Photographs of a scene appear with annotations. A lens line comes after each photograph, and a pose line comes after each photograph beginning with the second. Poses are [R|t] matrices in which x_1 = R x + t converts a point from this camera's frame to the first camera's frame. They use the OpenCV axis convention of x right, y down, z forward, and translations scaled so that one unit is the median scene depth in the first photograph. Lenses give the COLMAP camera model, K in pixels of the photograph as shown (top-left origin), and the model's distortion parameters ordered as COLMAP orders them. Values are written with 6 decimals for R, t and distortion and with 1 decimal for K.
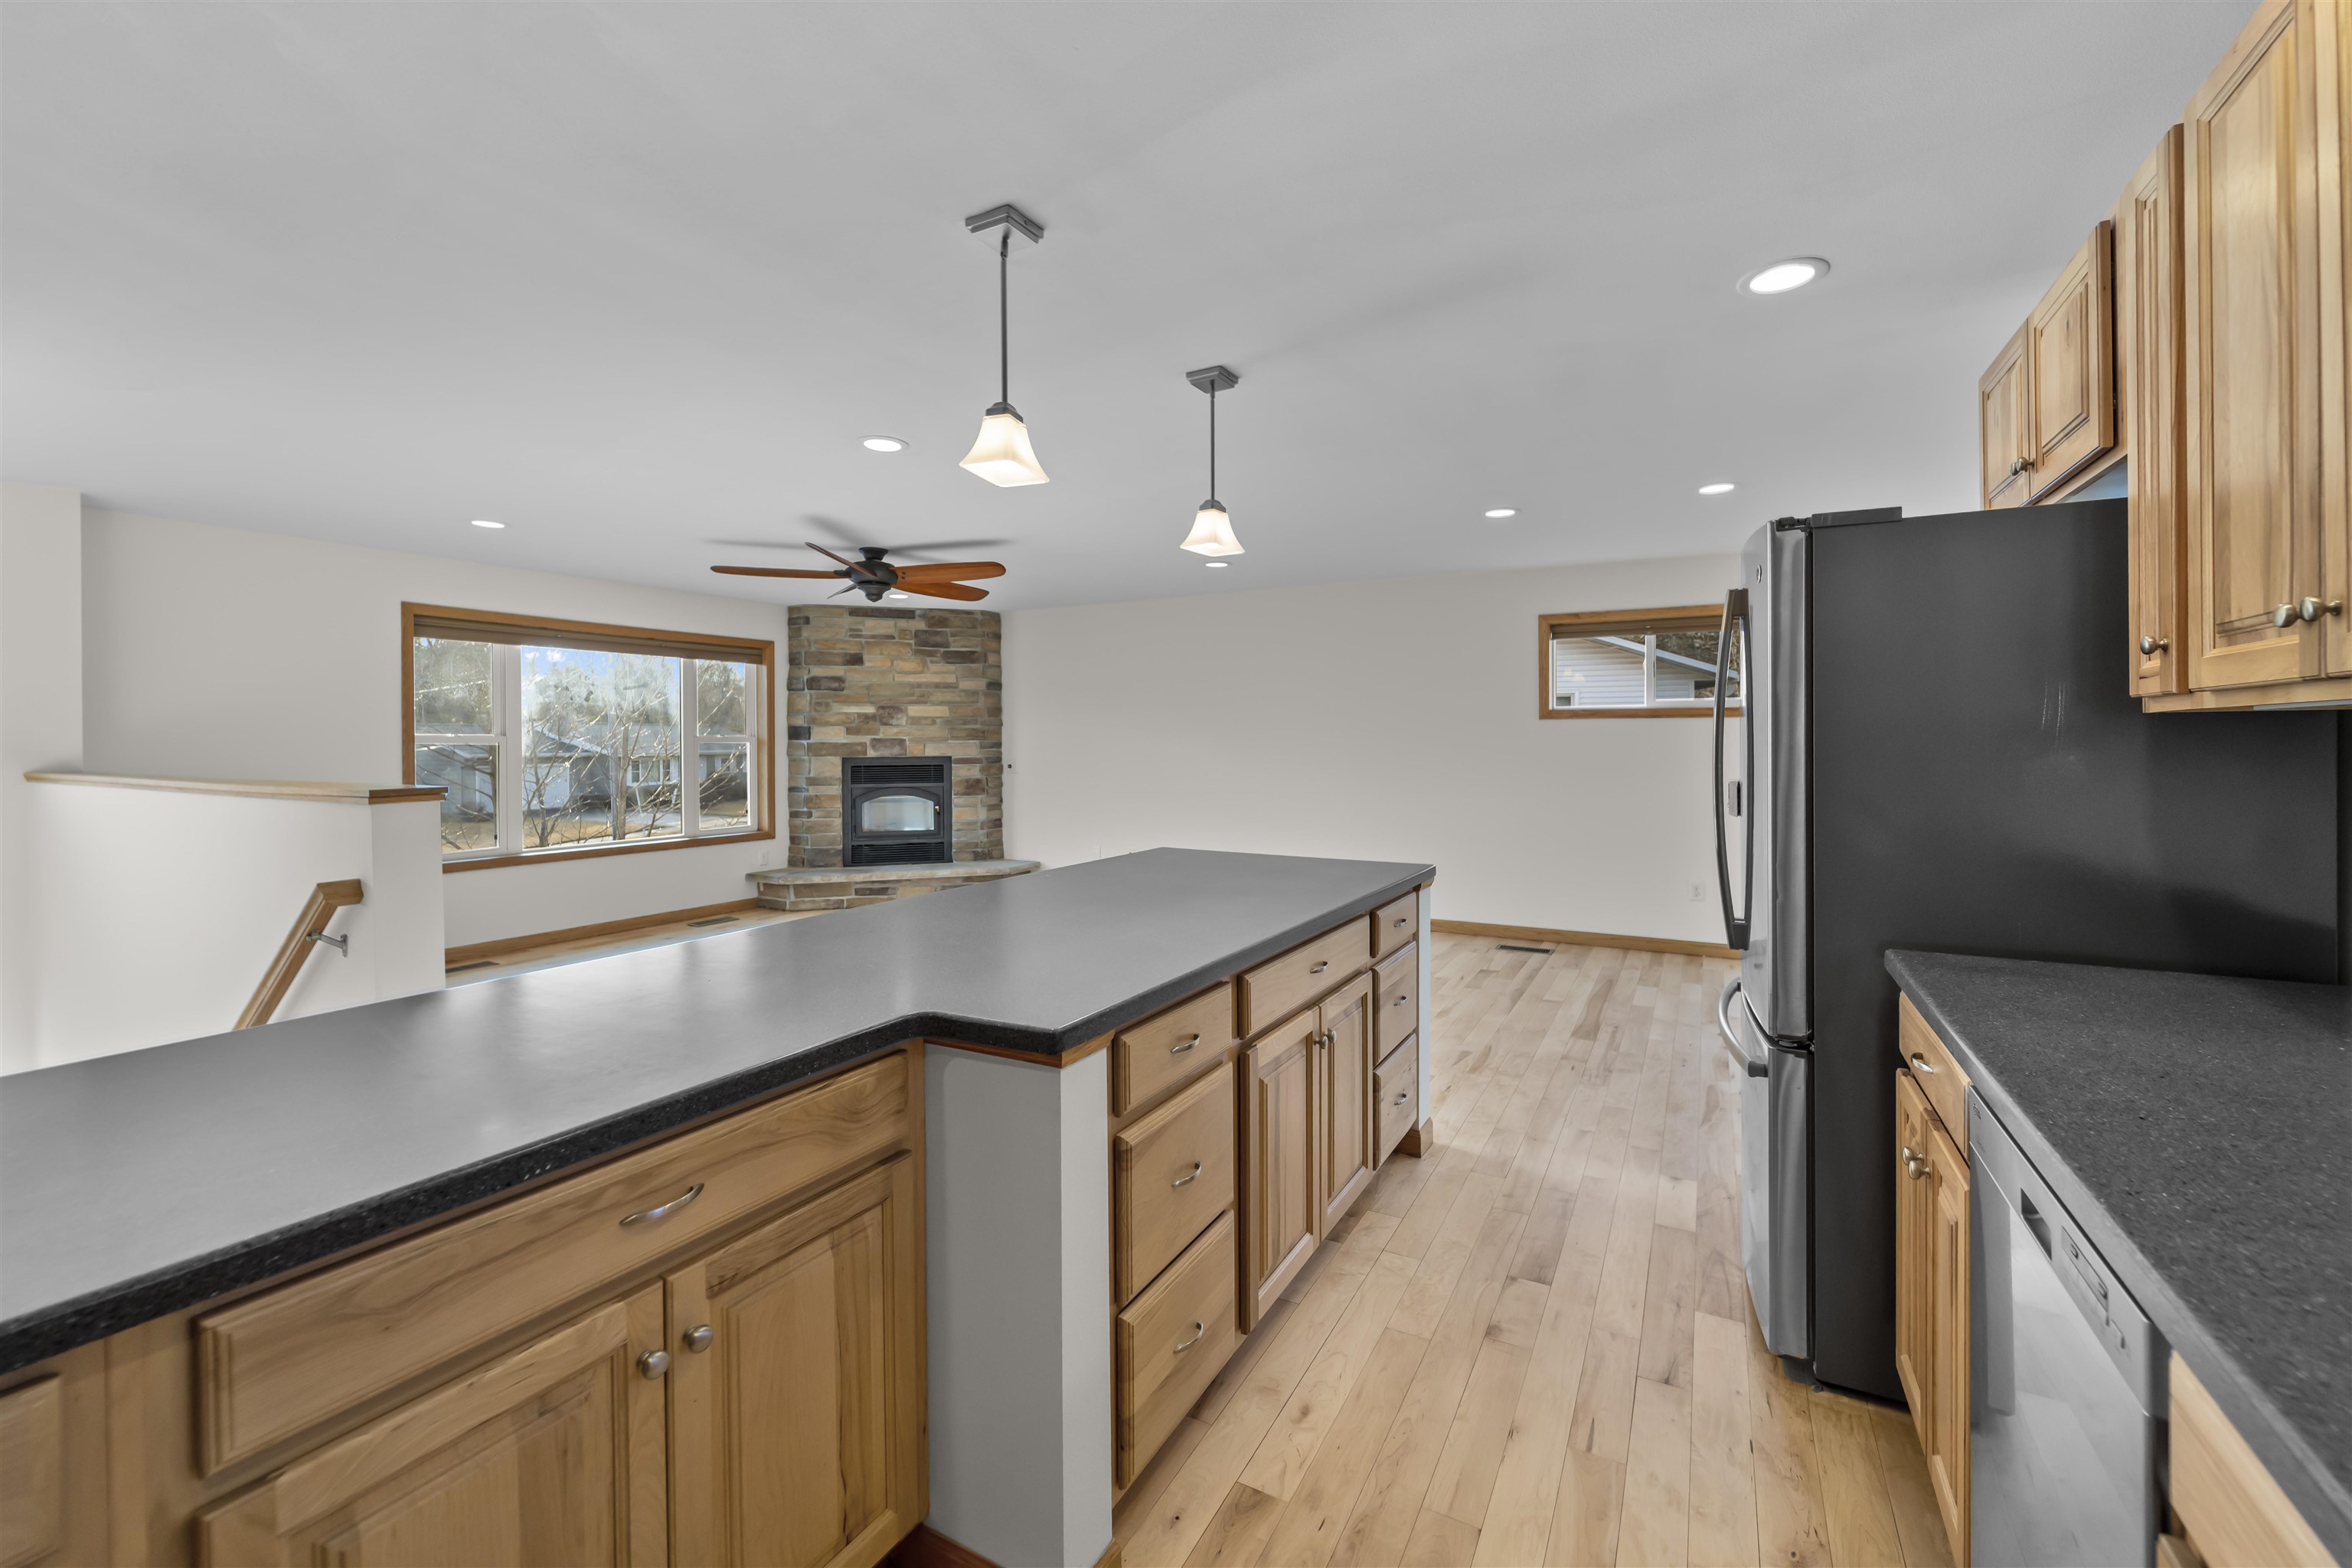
lens RADIAL K [[949.8, 0, 1182.0], [0, 949.8, 755.2], [0, 0, 1]] dist [0.004198, -0.001727]
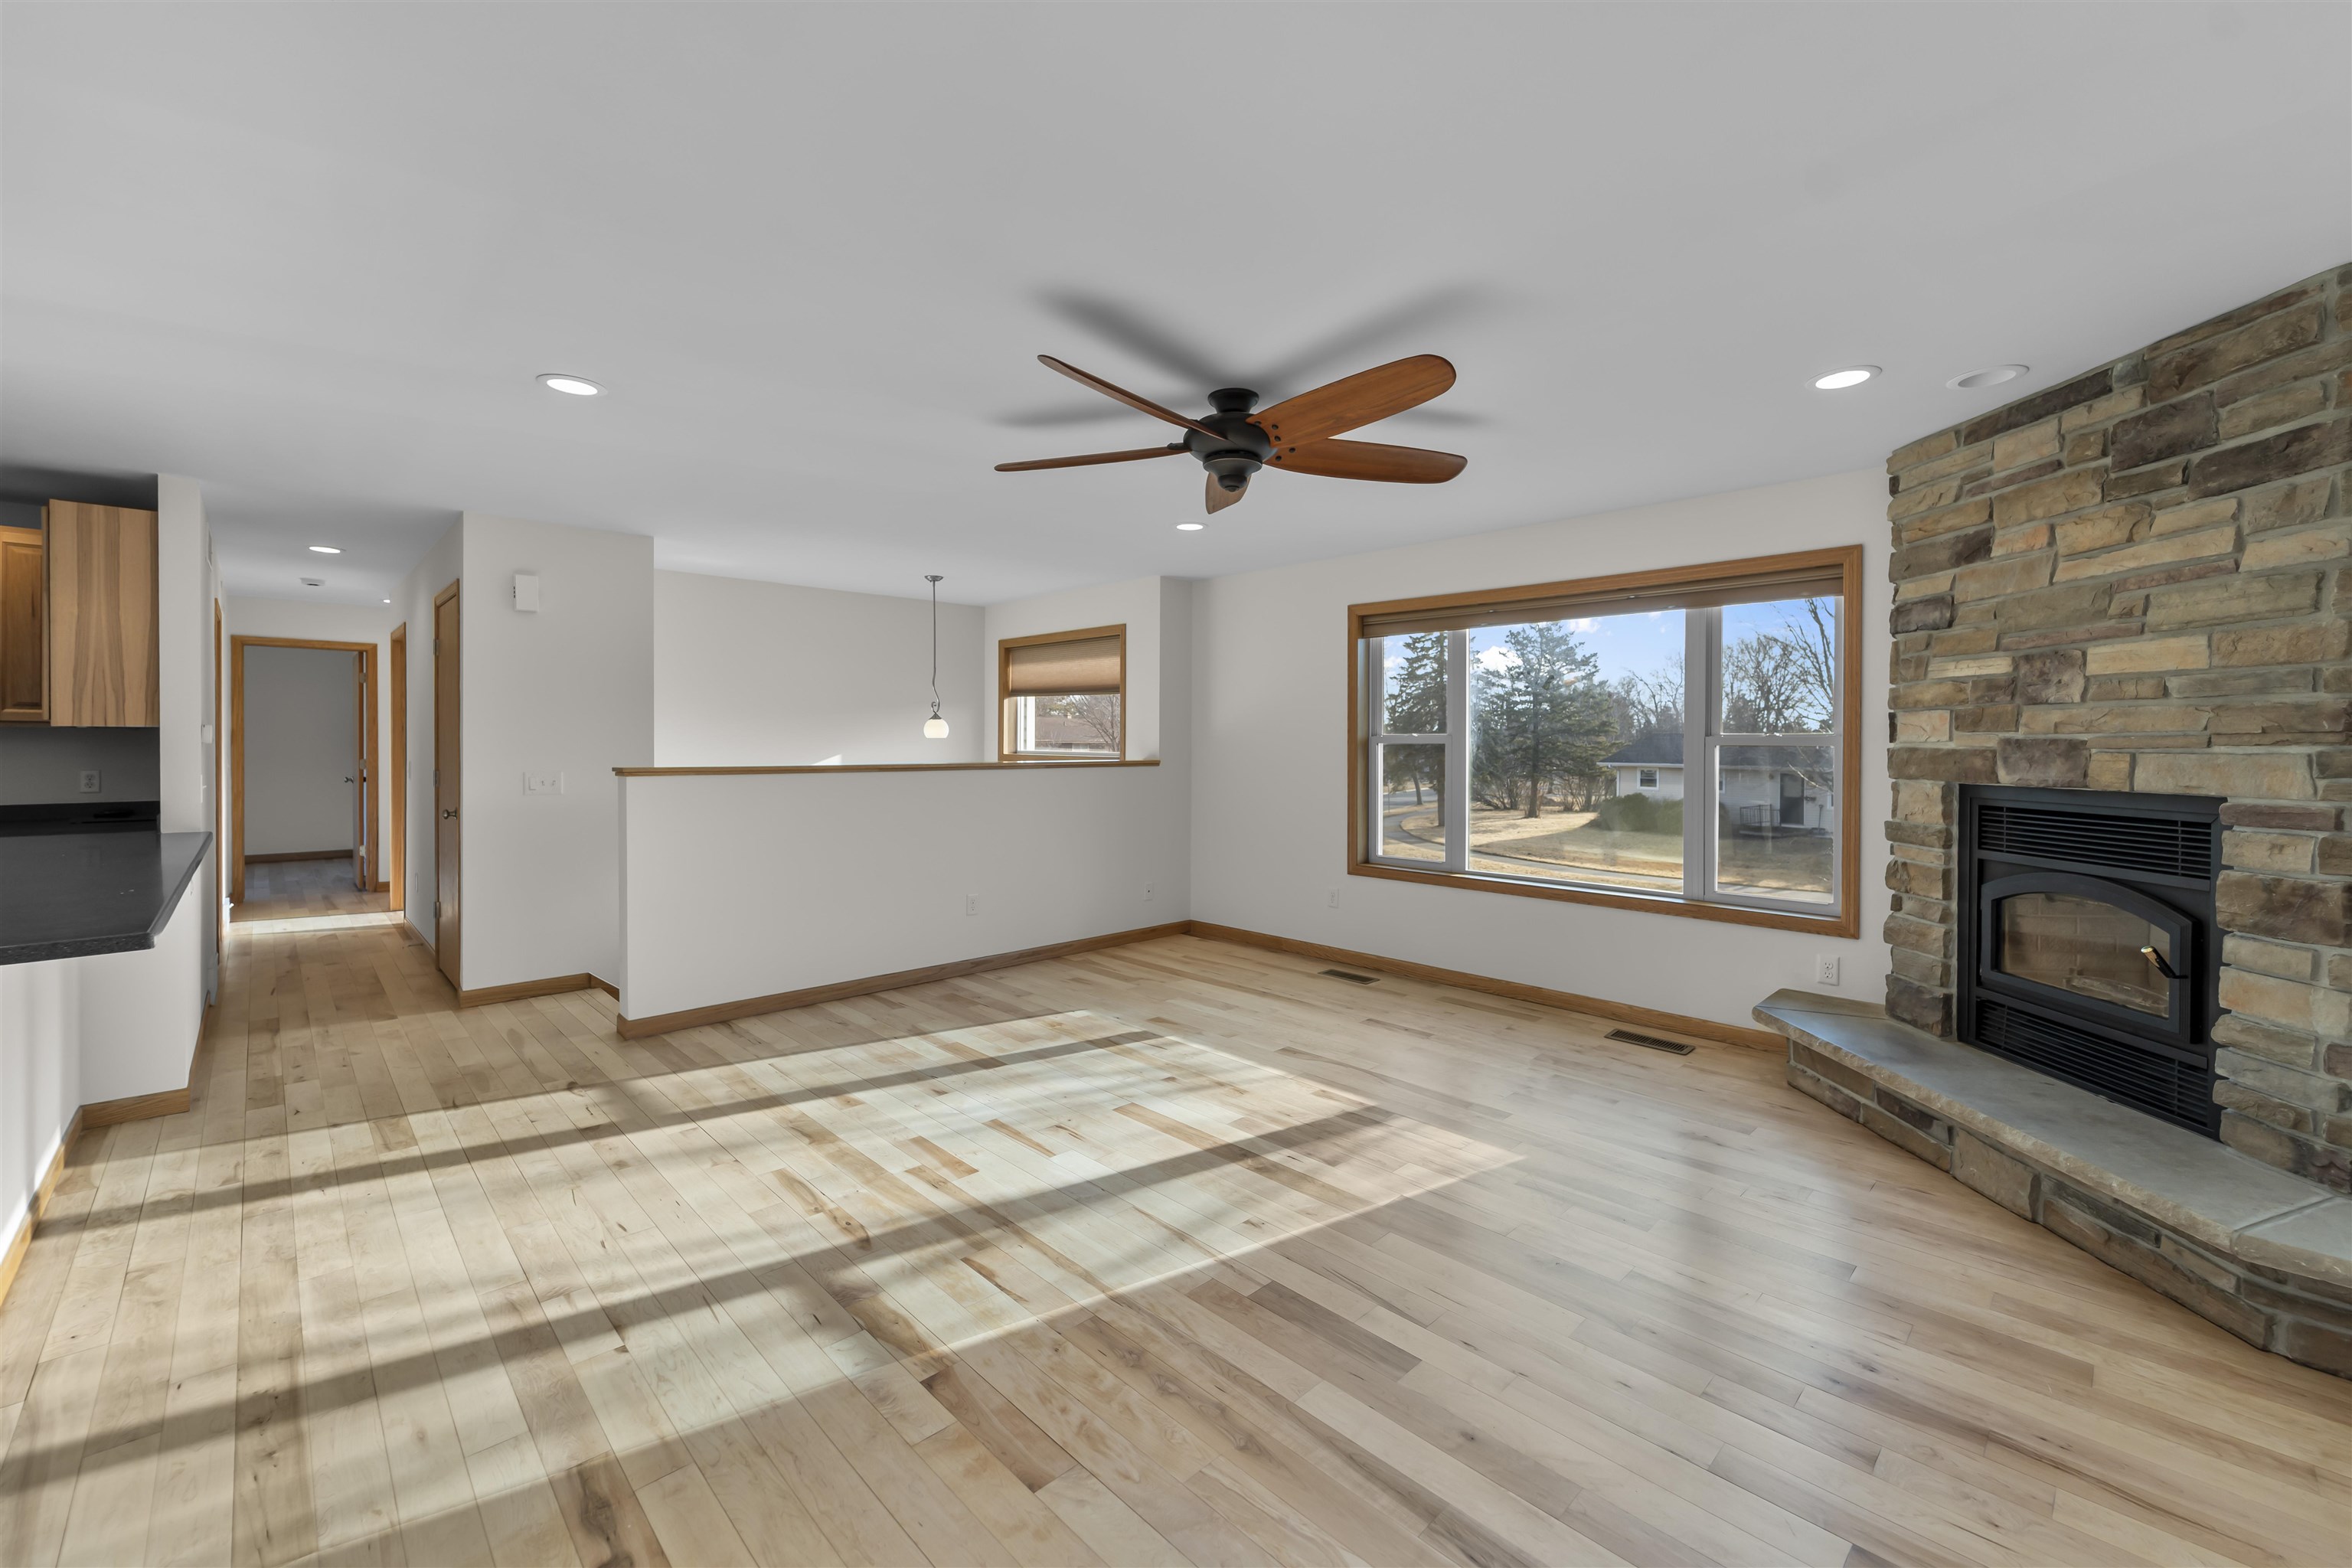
lens RADIAL K [[949.8, 0, 1199.4], [0, 949.8, 752.8], [0, 0, 1]] dist [0.004198, -0.001727]
pose [[-0.285469, 0.014447, -0.958279, 0.148272], [-0.018659, 0.999613, 0.020628, -0.013866], [0.958206, 0.023769, -0.285089, 0.795608]]
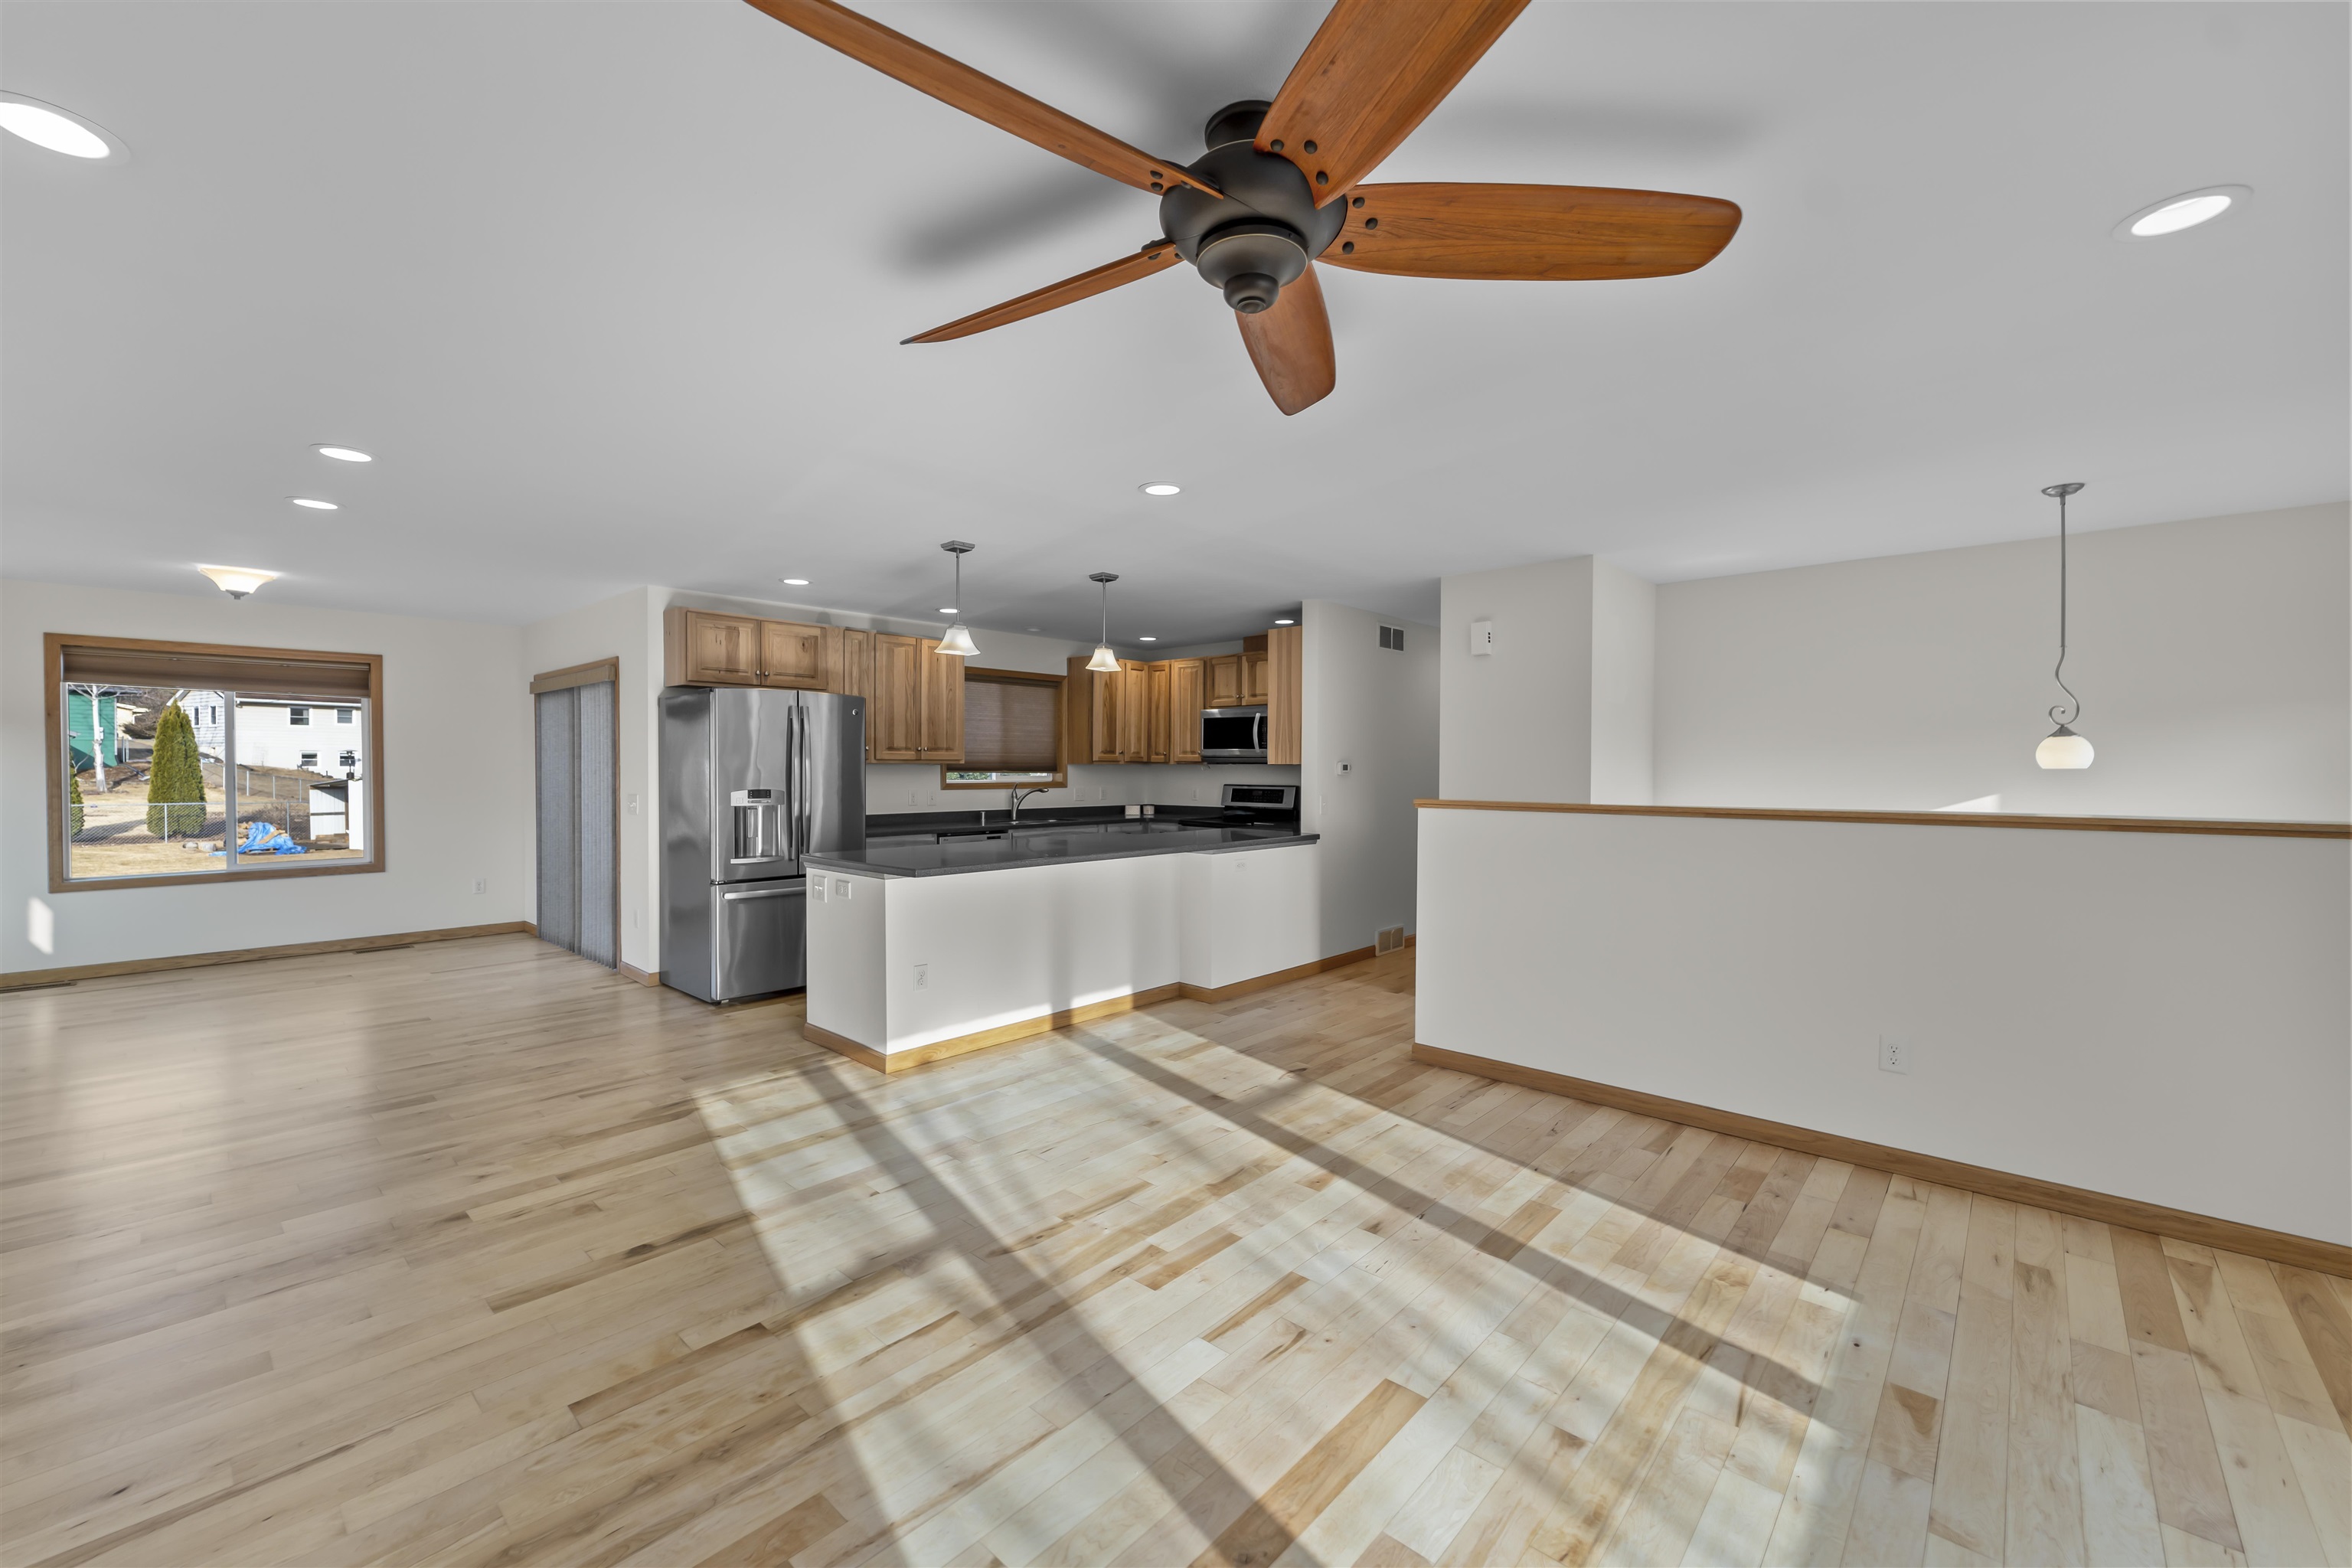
lens RADIAL K [[949.8, 0, 1165.8], [0, 949.8, 779.2], [0, 0, 1]] dist [0.004198, -0.001727]
pose [[-0.970207, -0.004237, 0.242239, -0.257171], [0.002281, 0.999643, 0.026621, -0.014891], [-0.242266, 0.026380, -0.969851, 0.904658]]
